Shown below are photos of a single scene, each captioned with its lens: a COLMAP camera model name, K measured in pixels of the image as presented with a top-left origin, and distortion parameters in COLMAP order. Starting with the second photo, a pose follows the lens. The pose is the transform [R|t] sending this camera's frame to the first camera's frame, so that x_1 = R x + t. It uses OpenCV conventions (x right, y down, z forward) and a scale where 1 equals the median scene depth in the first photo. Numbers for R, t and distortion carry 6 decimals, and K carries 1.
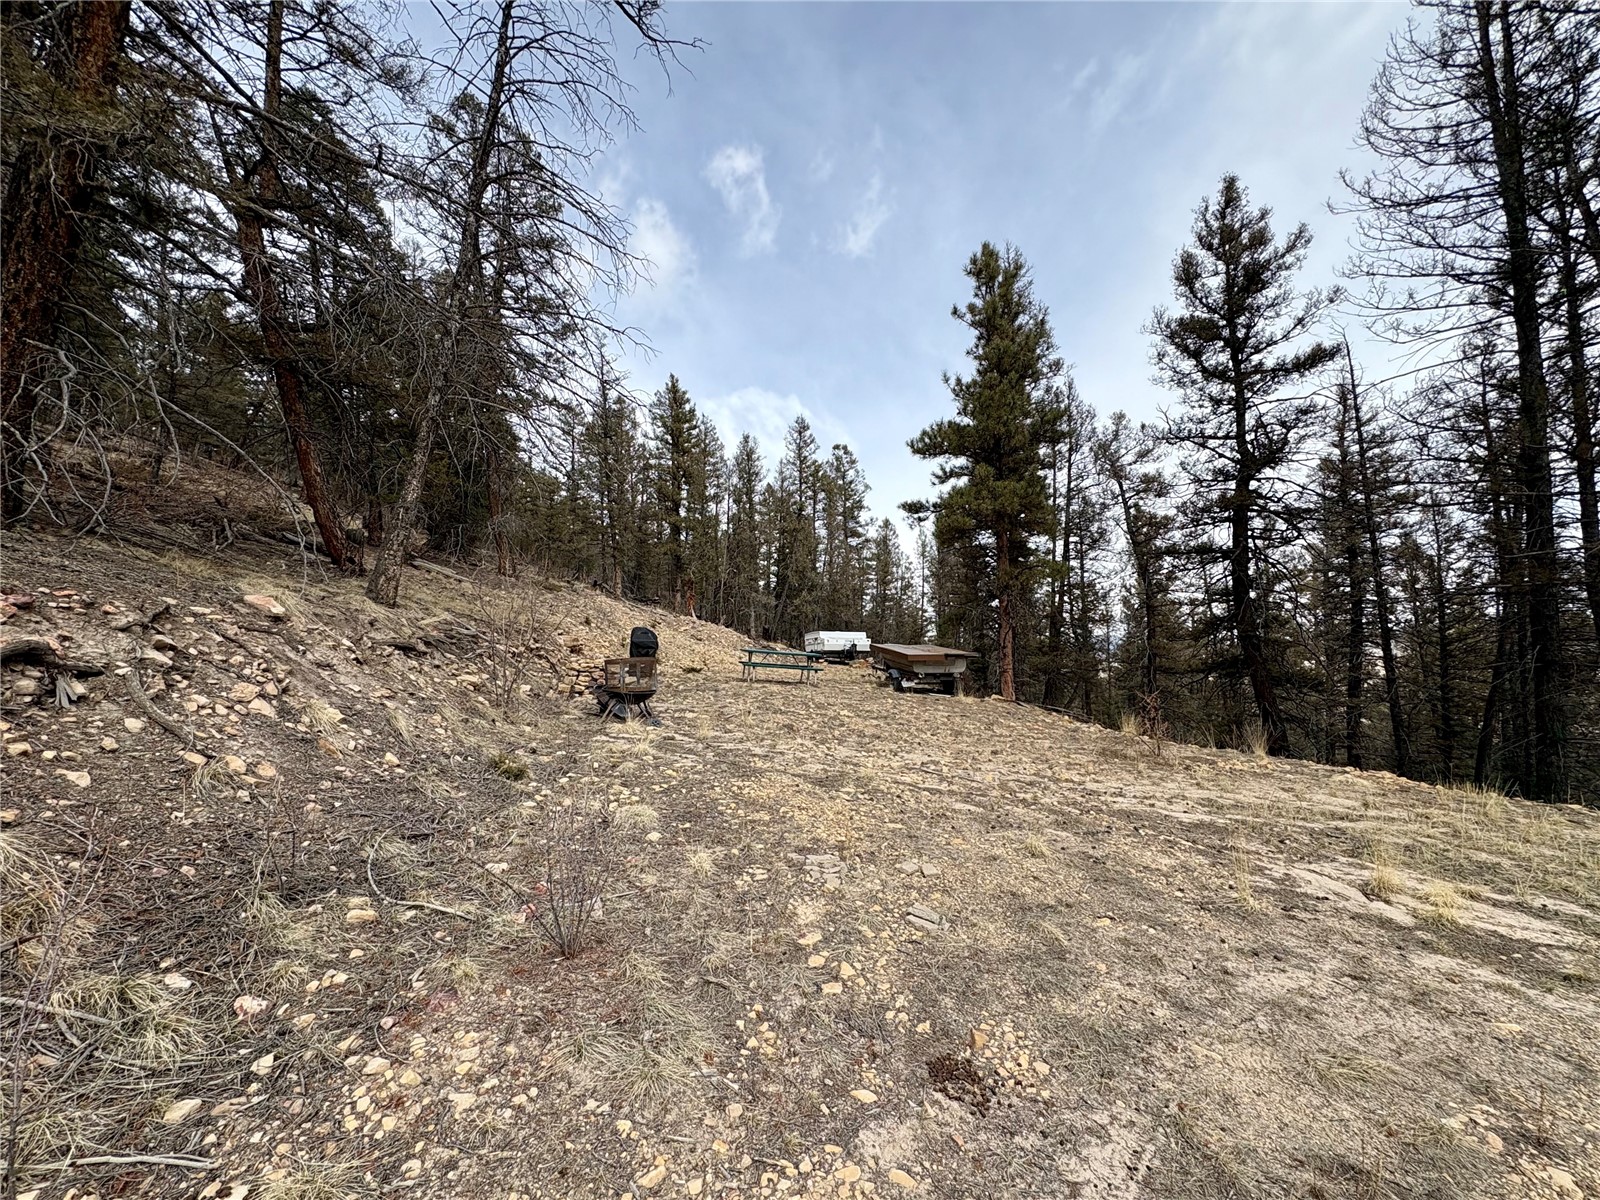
lens RADIAL K [[636.4, 0, 799.0], [0, 636.4, 603.7], [0, 0, 1]] dist [-0.000155, 0.000214]
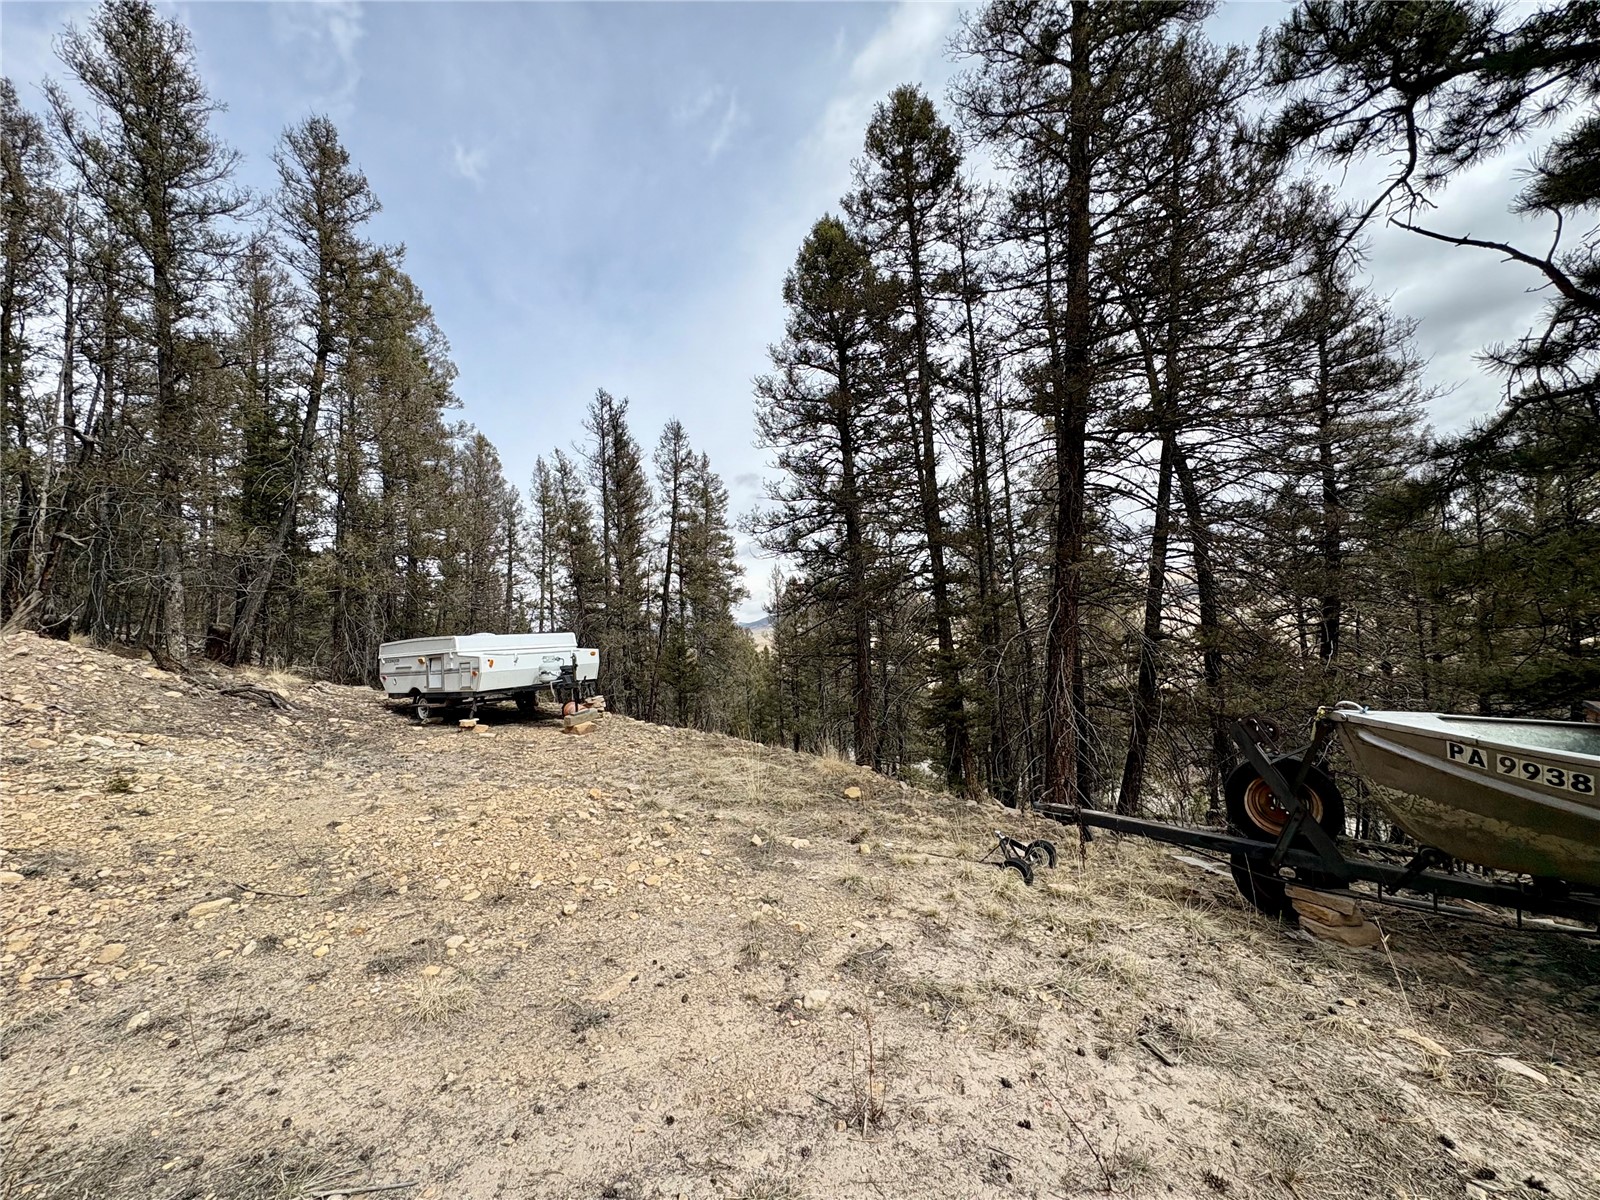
lens RADIAL K [[636.4, 0, 798.9], [0, 636.4, 598.1], [0, 0, 1]] dist [-0.000155, 0.000214]
pose [[0.749793, -0.005675, 0.661649, -0.043944], [-0.002084, 0.999938, 0.010938, 0.015041], [-0.661670, -0.009580, 0.749734, 0.491034]]
